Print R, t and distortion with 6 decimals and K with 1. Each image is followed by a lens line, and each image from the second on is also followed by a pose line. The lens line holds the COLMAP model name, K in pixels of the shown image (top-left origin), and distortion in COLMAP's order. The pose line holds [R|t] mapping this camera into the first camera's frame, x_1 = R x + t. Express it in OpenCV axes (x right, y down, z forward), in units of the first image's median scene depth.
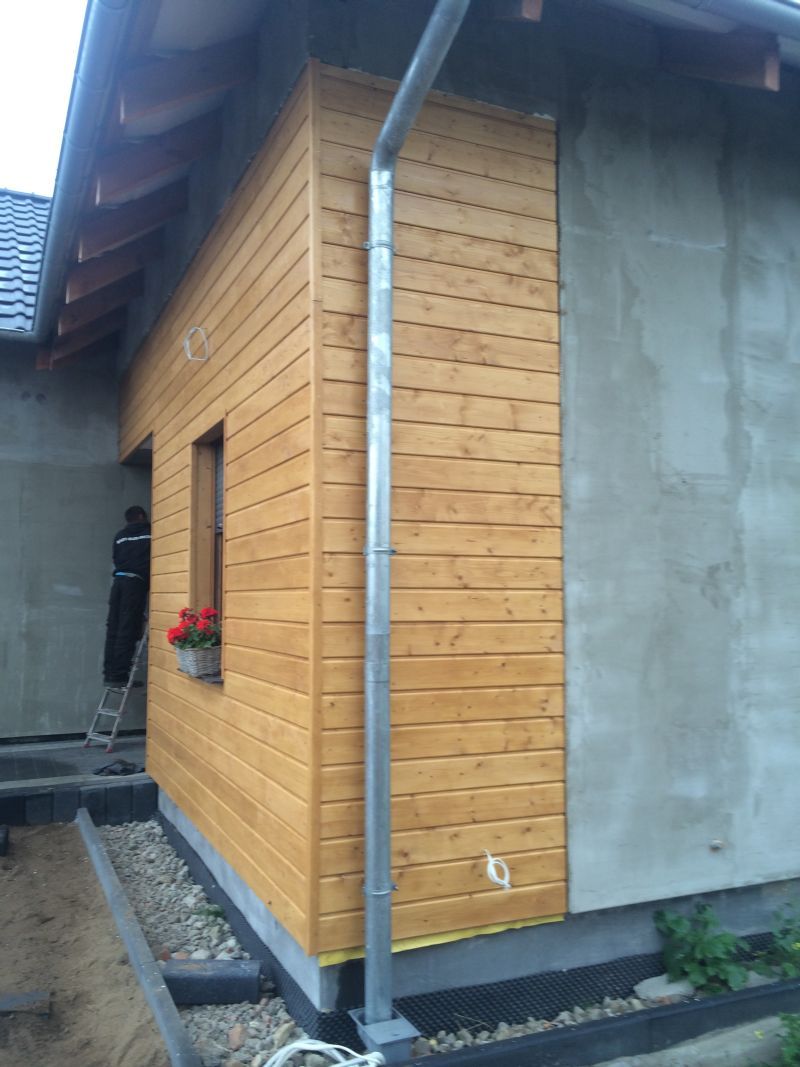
lens RADIAL K [[906.2, 0, 388.6], [0, 906.2, 535.3], [0, 0, 1]] dist [0.080286, -0.111017]
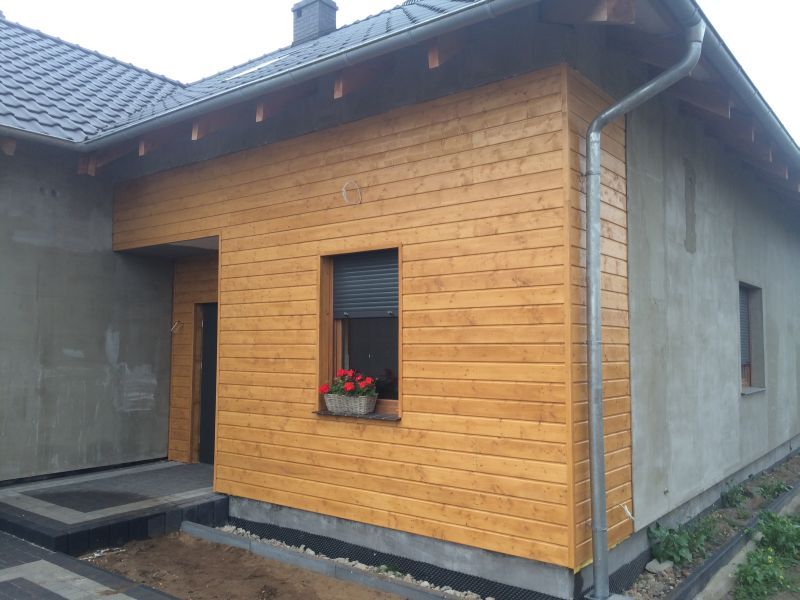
lens RADIAL K [[687.0, 0, 386.2], [0, 687.0, 303.9], [0, 0, 1]] dist [0.020604, -0.000874]
pose [[0.885092, 0.031393, 0.464356, -0.643243], [-0.033504, 0.999432, -0.003706, -0.025397], [-0.464208, -0.012277, 0.885641, -0.013561]]
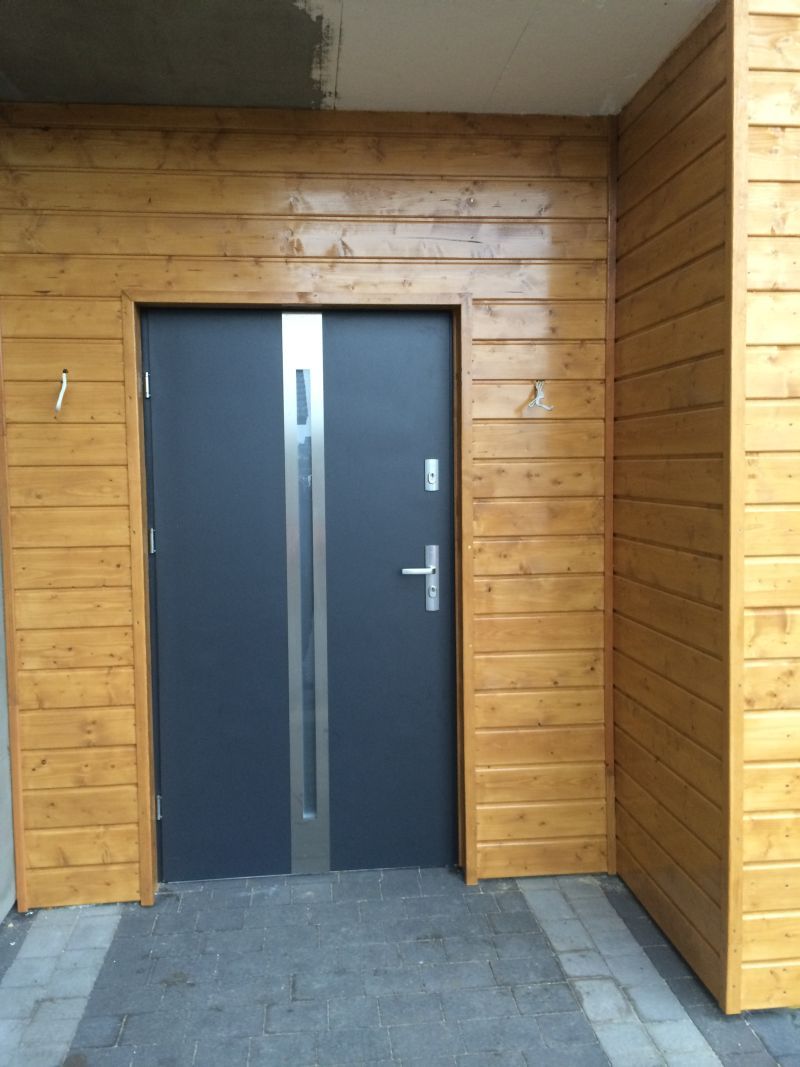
lens RADIAL K [[906.2, 0, 388.6], [0, 906.2, 535.3], [0, 0, 1]] dist [0.080286, -0.111017]
pose [[0.305647, -0.076927, 0.949032, -0.776114], [-0.049157, 0.994127, 0.096414, 0.059536], [-0.950875, -0.076121, 0.300071, 1.278672]]
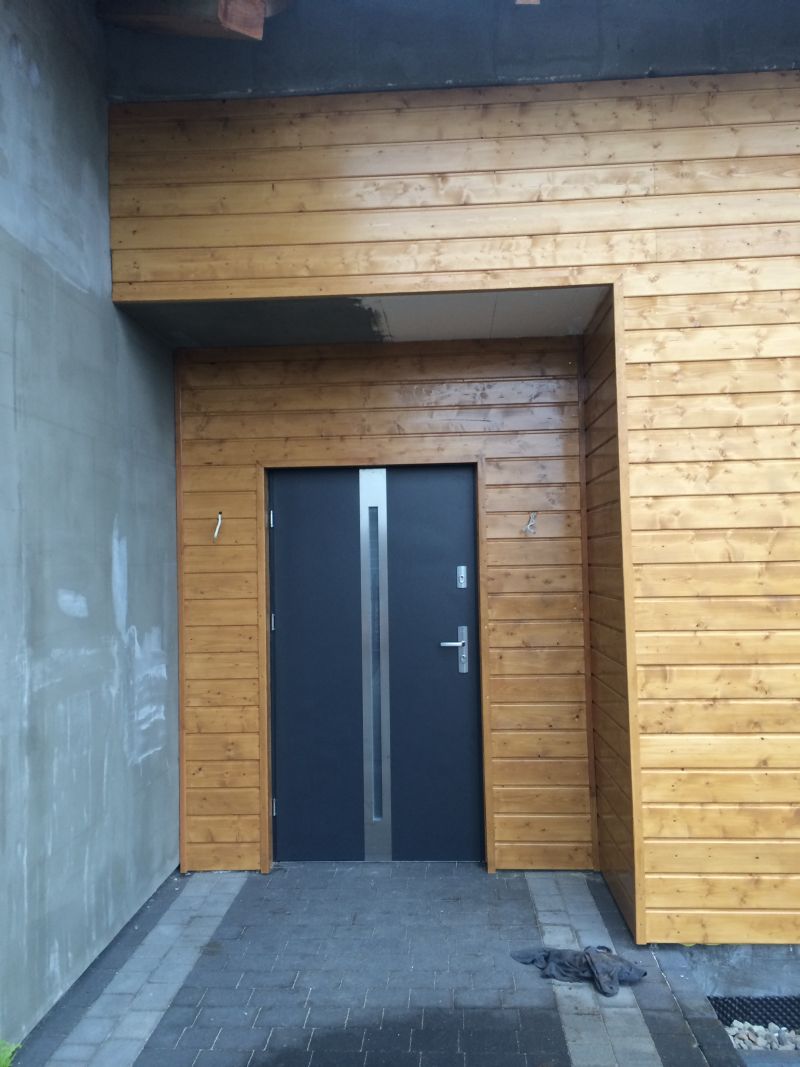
lens RADIAL K [[906.2, 0, 388.6], [0, 906.2, 535.3], [0, 0, 1]] dist [0.080286, -0.111017]
pose [[0.453772, 0.018188, 0.890932, -0.989730], [-0.038802, 0.999247, -0.000636, 0.040473], [-0.890272, -0.034282, 0.454136, 1.110744]]
